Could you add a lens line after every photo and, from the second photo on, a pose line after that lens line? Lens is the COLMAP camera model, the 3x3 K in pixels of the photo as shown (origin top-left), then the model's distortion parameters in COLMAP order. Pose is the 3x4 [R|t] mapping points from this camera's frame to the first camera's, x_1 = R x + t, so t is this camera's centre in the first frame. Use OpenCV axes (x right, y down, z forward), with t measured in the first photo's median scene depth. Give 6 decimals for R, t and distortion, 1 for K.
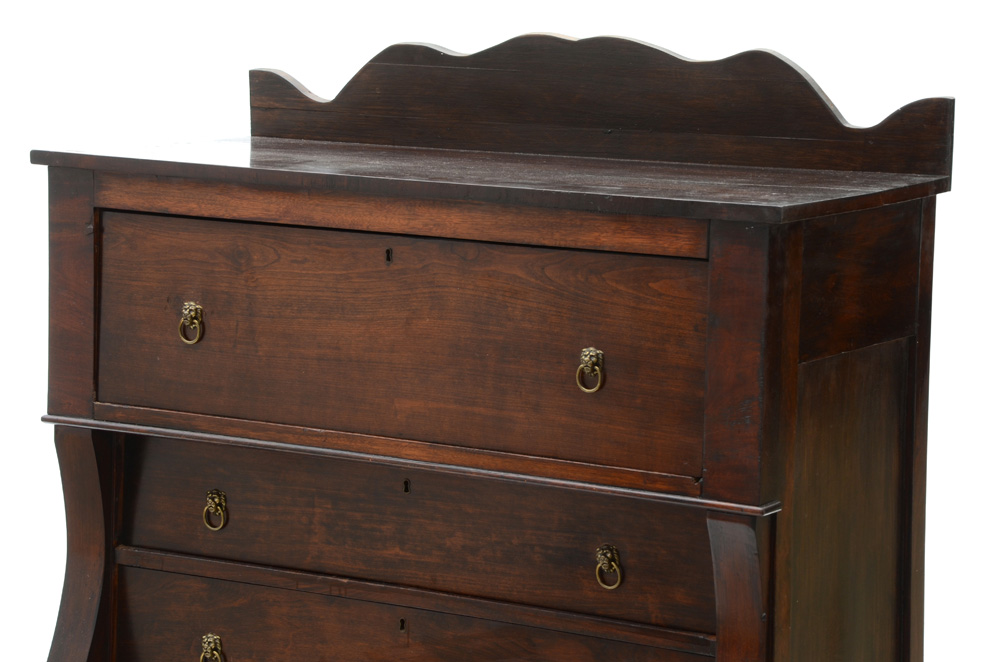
lens RADIAL K [[2910.8, 0, 494.0], [0, 2910.8, 334.4], [0, 0, 1]] dist [0.824959, 0.000000]
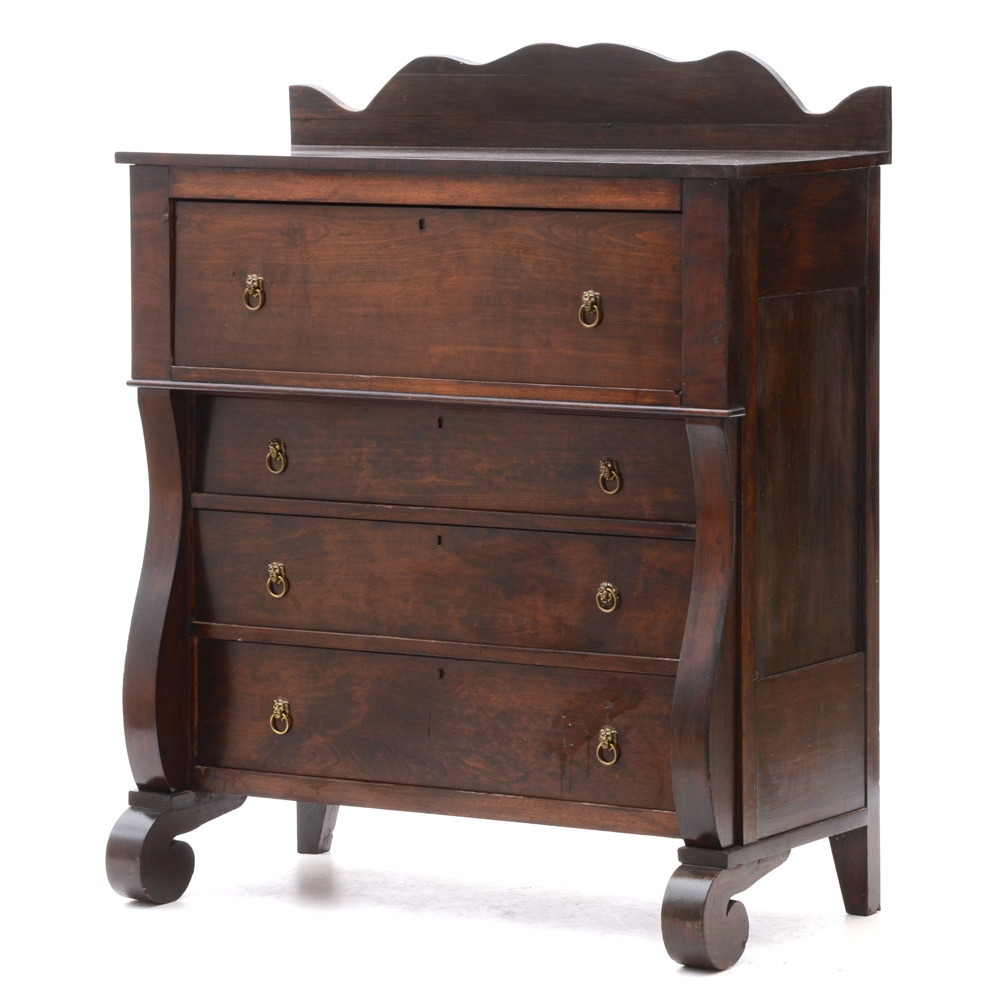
lens RADIAL K [[4789.9, 0, 498.3], [0, 4789.9, 497.8], [0, 0, 1]] dist [0.823606, 0.000000]
pose [[0.999729, -0.022034, -0.007490, 0.007553], [0.021770, 0.999197, -0.033633, 0.148432], [0.008225, 0.033460, 0.999406, -0.942420]]
